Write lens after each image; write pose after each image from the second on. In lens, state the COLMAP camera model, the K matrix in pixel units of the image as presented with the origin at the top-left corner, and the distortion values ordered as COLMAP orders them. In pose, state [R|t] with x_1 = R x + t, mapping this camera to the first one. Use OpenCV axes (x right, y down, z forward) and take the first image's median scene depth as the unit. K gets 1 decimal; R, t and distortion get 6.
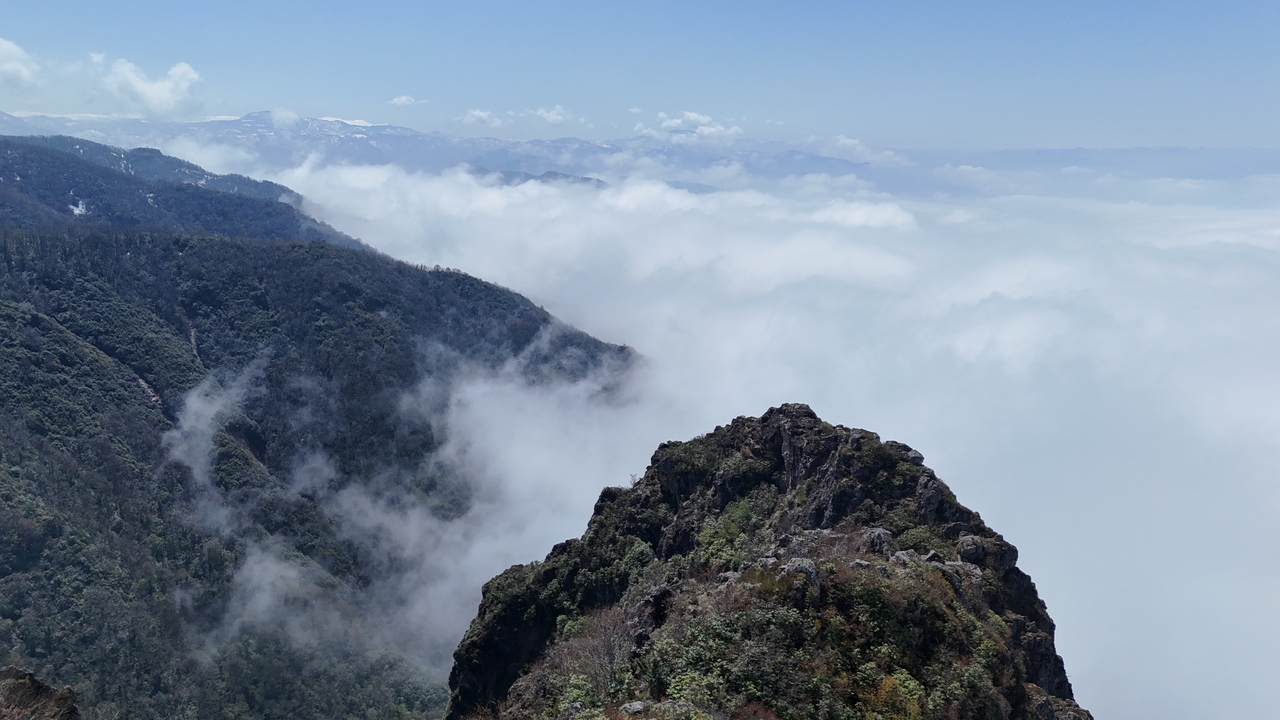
lens RADIAL K [[944.0, 0, 640.0], [0, 944.0, 360.0], [0, 0, 1]] dist [0.065900, -0.058562]
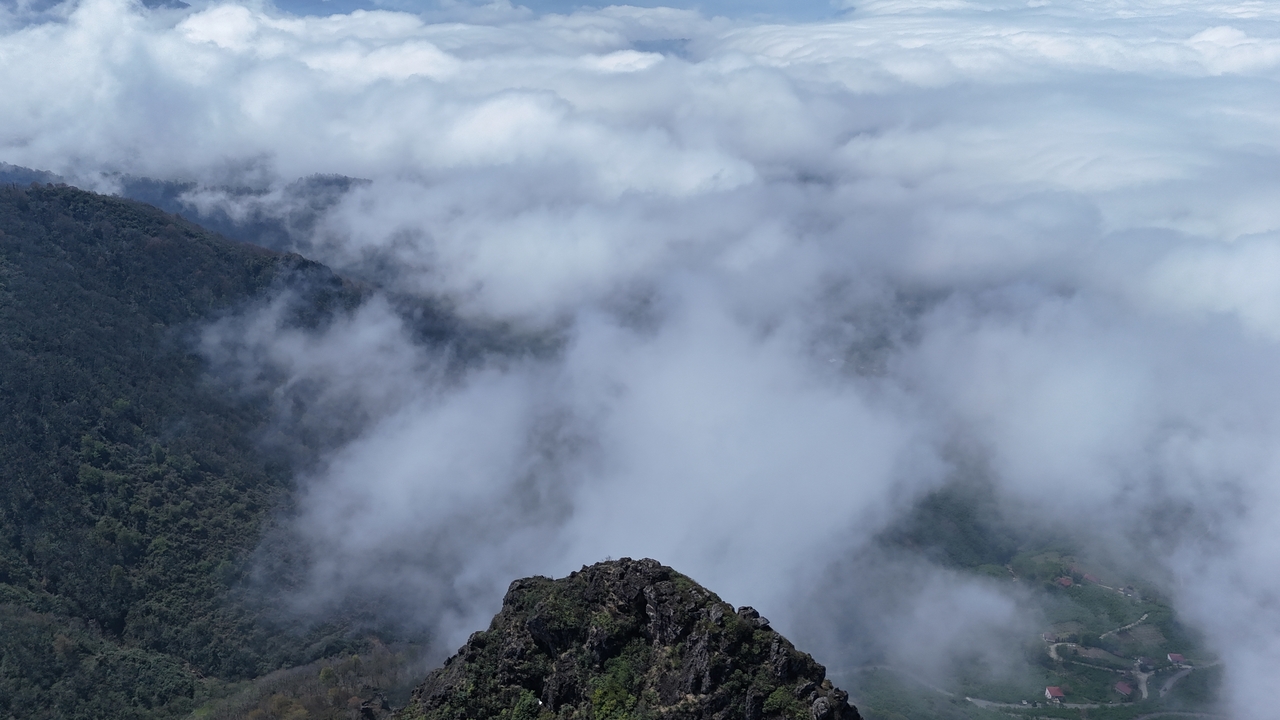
lens RADIAL K [[929.2, 0, 640.0], [0, 929.2, 360.0], [0, 0, 1]] dist [0.099124, -0.090533]
pose [[0.921141, -0.149466, 0.359386, -0.065084], [0.072856, 0.973221, 0.218018, -0.129673], [-0.382349, -0.174642, 0.907364, -0.006473]]
